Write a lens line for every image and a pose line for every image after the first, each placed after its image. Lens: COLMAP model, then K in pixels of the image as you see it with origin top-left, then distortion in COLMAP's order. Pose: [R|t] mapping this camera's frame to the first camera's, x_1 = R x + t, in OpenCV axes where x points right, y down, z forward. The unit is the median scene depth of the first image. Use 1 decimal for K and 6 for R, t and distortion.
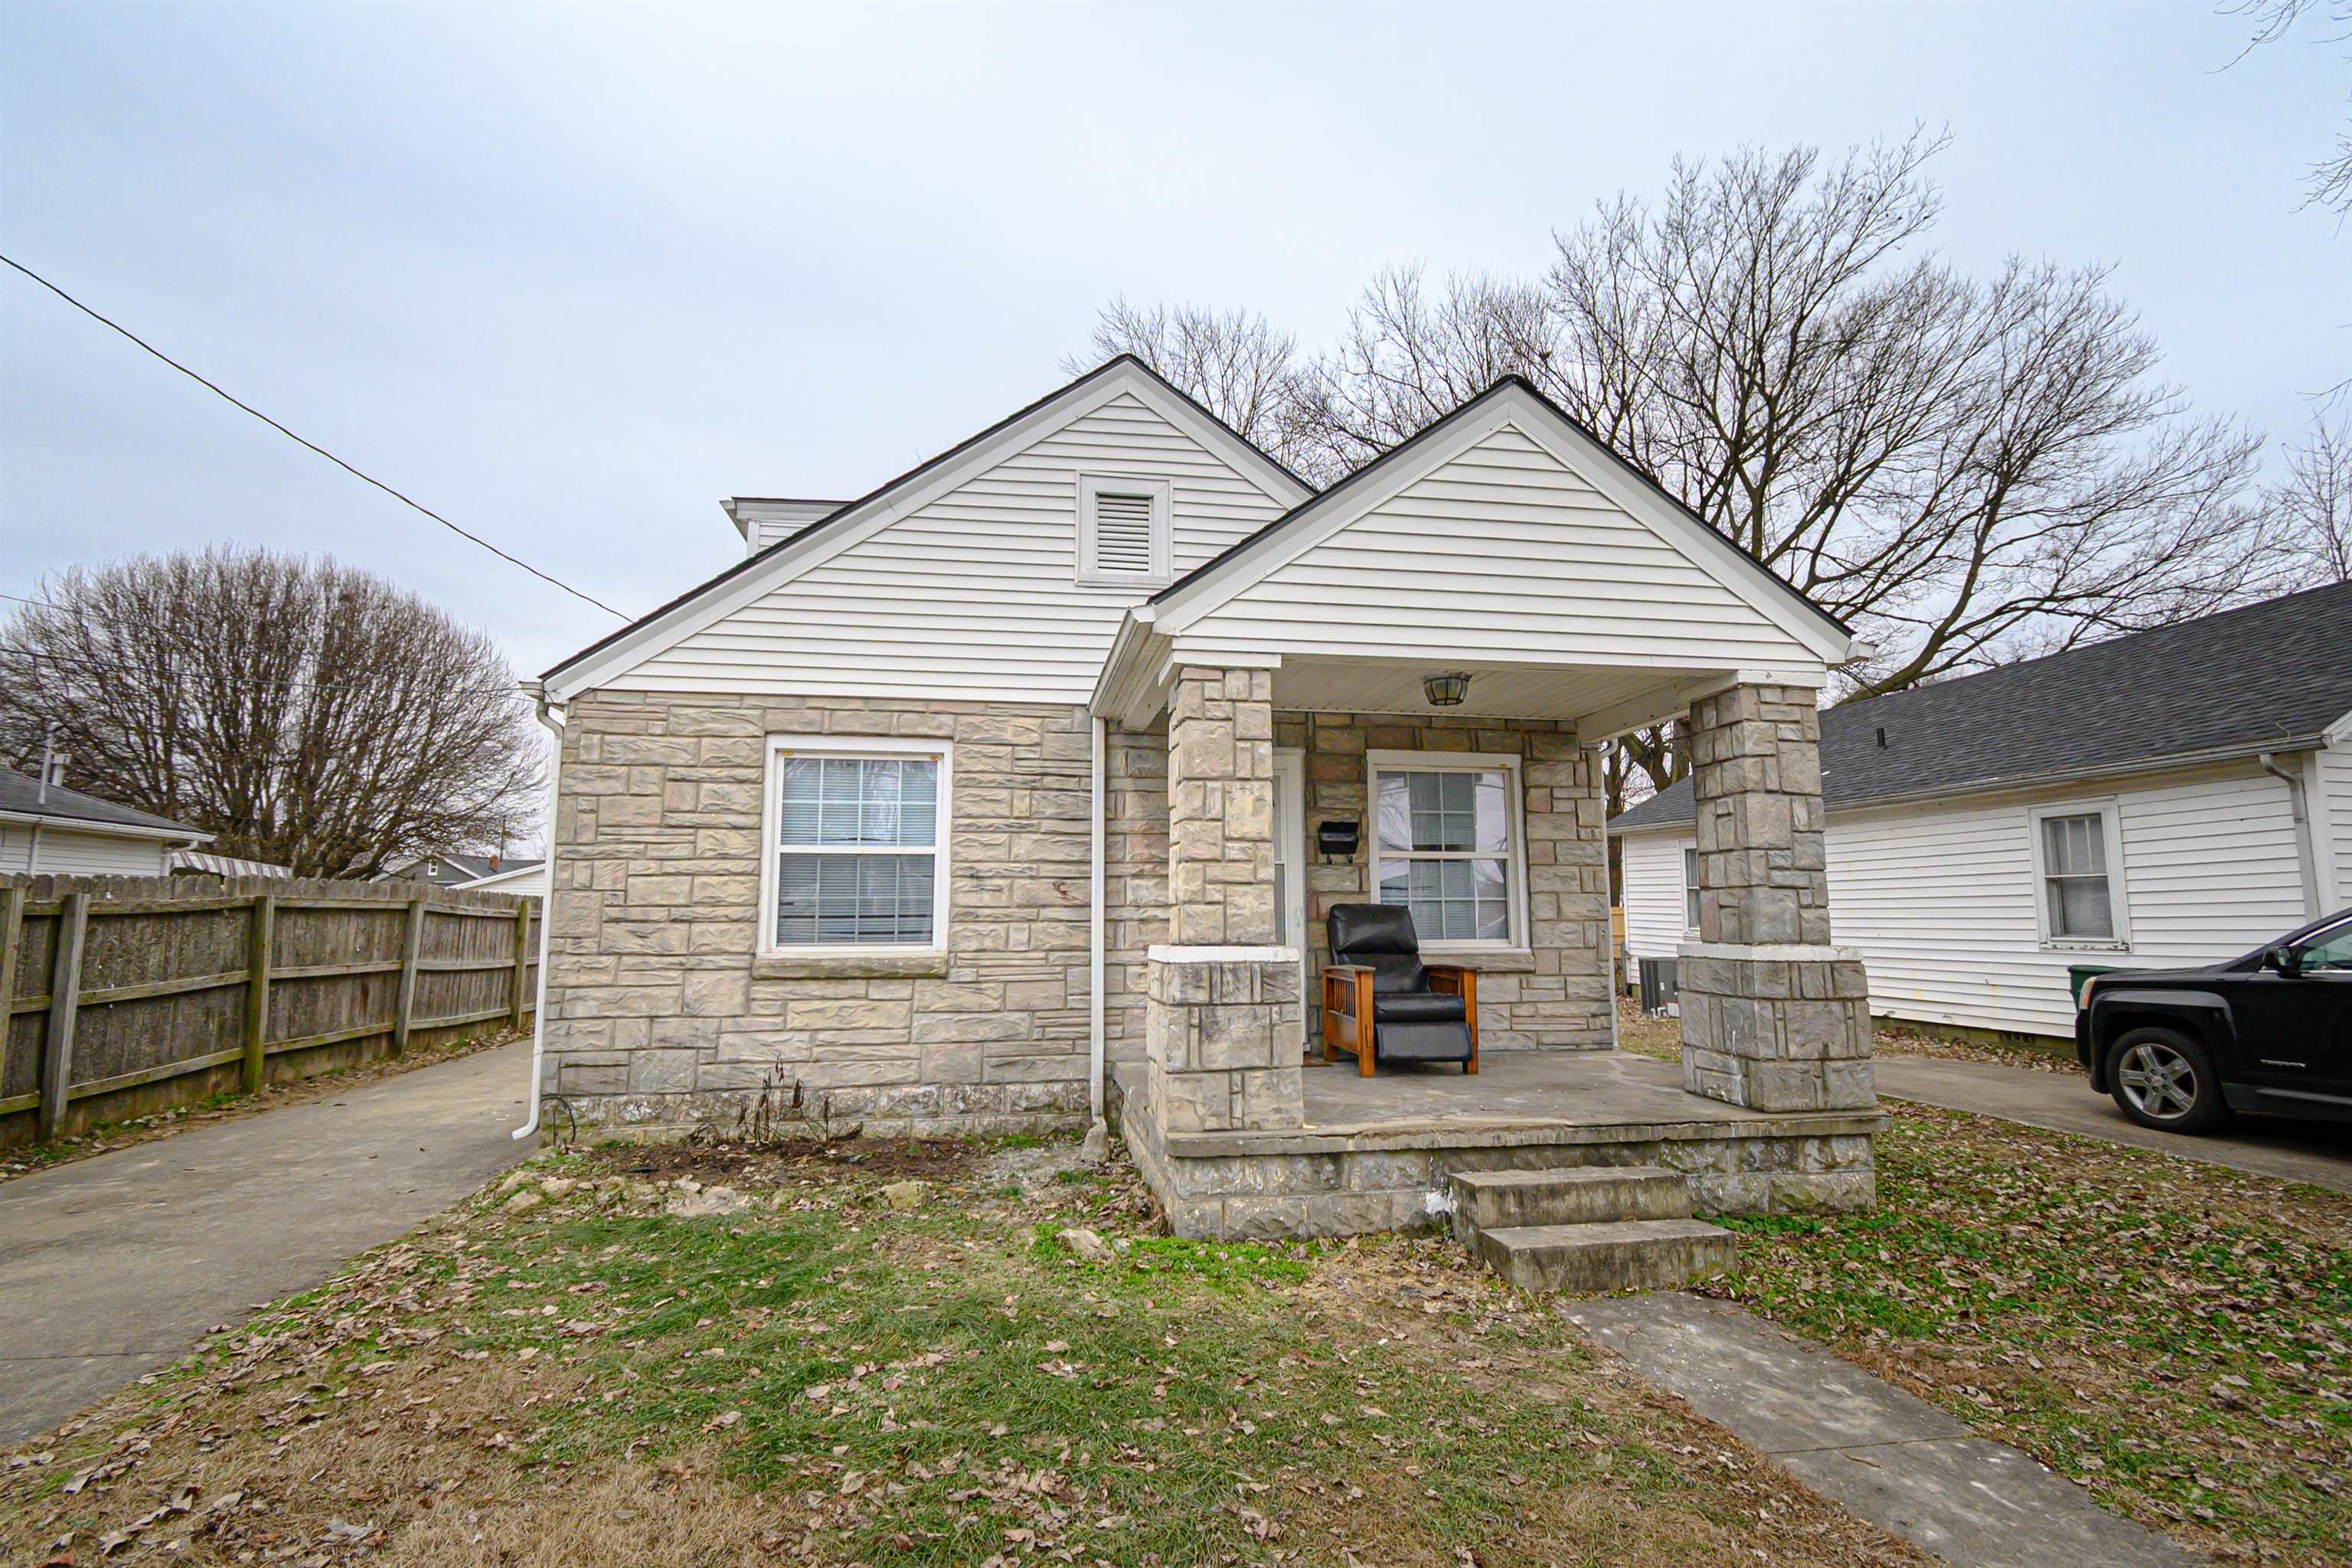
lens RADIAL K [[1041.3, 0, 1172.5], [0, 1041.3, 779.9], [0, 0, 1]] dist [0.005474, 0.000463]
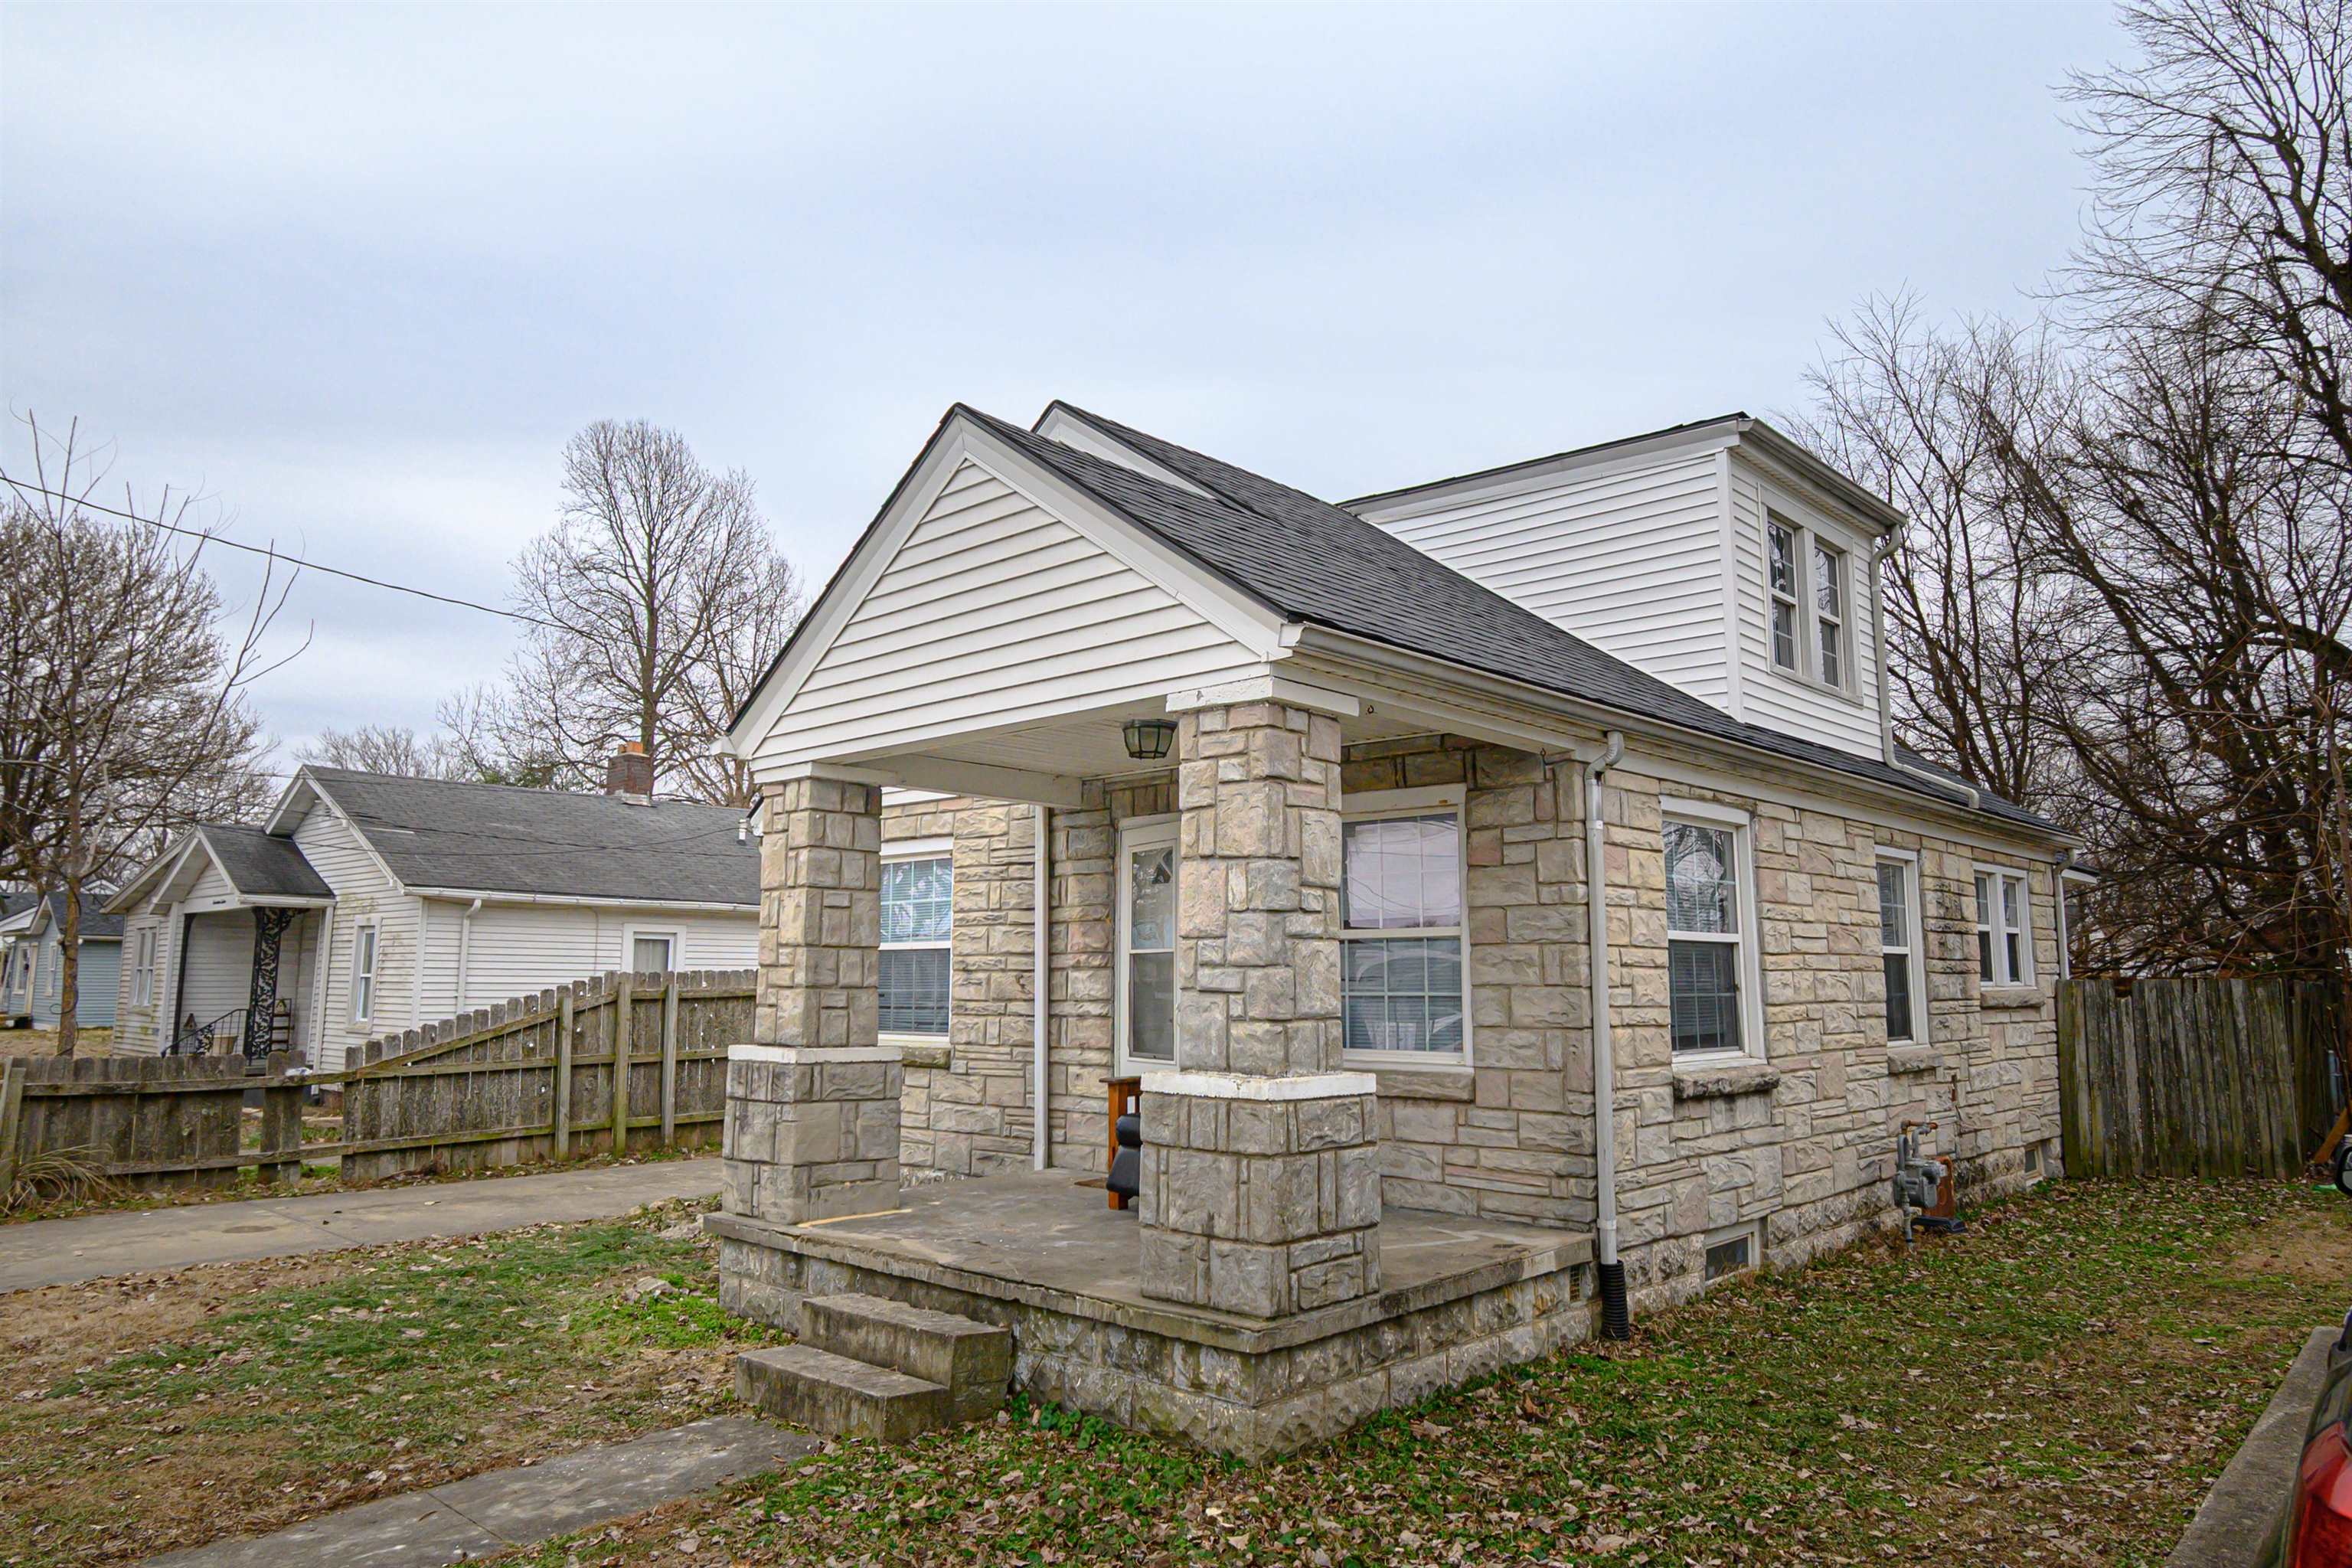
lens RADIAL K [[1423.6, 0, 1176.0], [0, 1423.6, 784.0], [0, 0, 1]] dist [-0.001830, 0.000207]
pose [[0.629786, -0.106539, -0.769428, 1.059730], [0.099049, 0.993478, -0.056490, 0.011618], [0.770428, -0.040634, 0.636231, 0.291164]]
